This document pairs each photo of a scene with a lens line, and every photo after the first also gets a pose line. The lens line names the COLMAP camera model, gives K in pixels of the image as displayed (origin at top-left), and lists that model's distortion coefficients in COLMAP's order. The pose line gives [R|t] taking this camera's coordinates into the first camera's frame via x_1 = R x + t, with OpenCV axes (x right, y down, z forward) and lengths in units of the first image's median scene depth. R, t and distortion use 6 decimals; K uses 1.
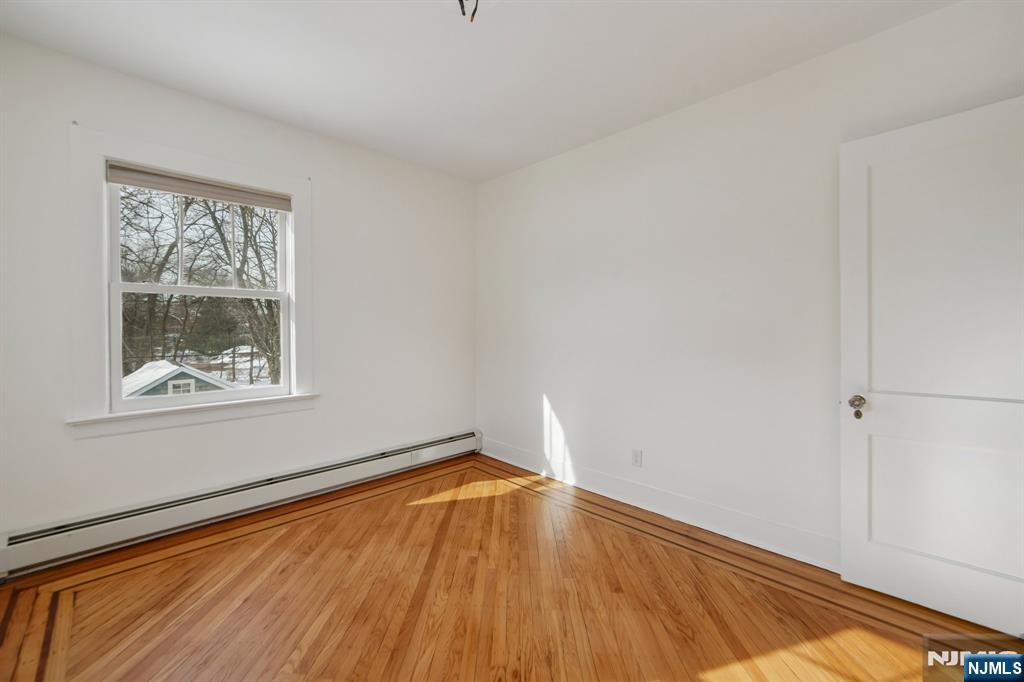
lens RADIAL K [[412.1, 0, 509.4], [0, 412.1, 340.5], [0, 0, 1]] dist [-0.003225, 0.000231]
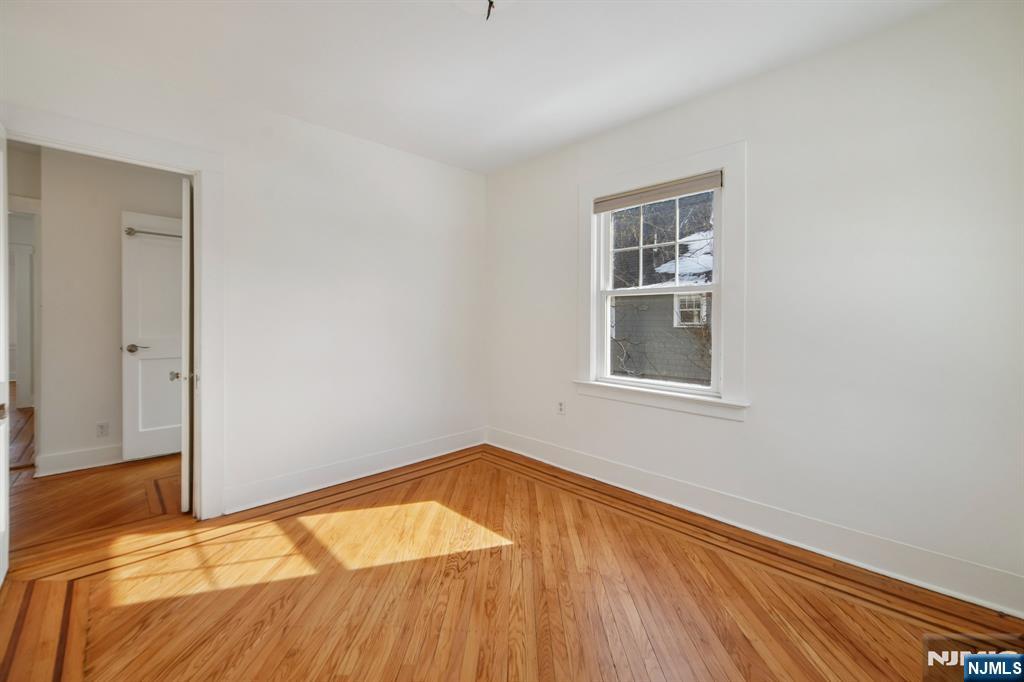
lens RADIAL K [[420.3, 0, 510.2], [0, 420.3, 329.1], [0, 0, 1]] dist [0.000370, 0.000181]
pose [[-0.999955, 0.003572, 0.008755, -0.114151], [0.003713, 0.999863, 0.016133, -0.012527], [-0.008697, 0.016165, -0.999832, 1.296005]]
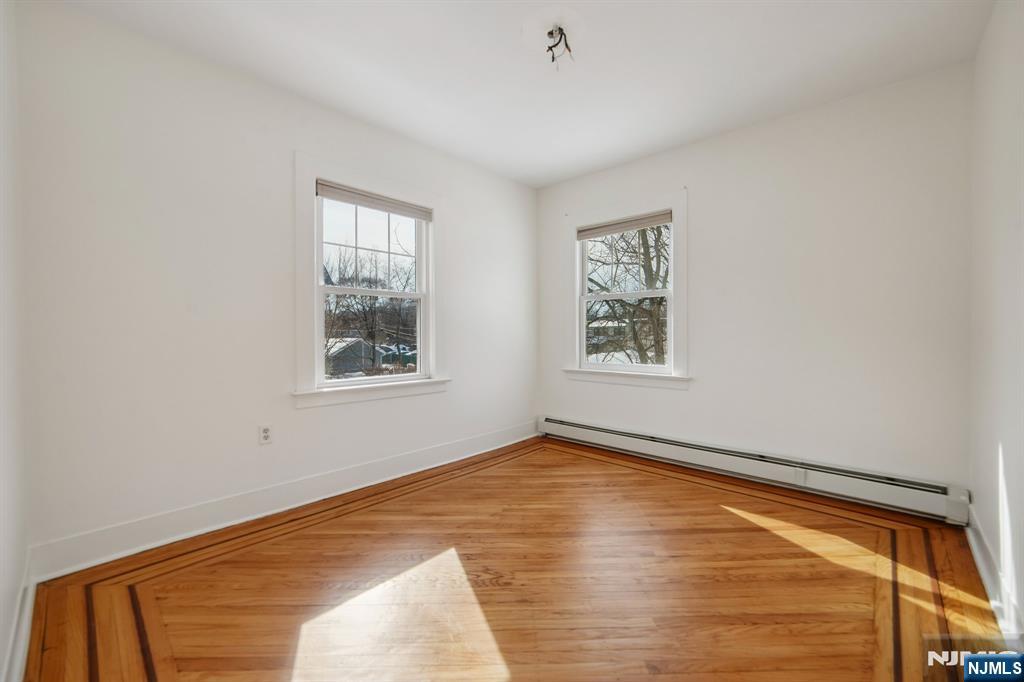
lens RADIAL K [[410.8, 0, 511.9], [0, 410.8, 341.8], [0, 0, 1]] dist [0.000015, 0.000339]
pose [[0.062424, 0.039172, -0.997281, 0.700968], [-0.013957, 0.999166, 0.038373, -0.004850], [0.997952, 0.011524, 0.062919, 0.502718]]
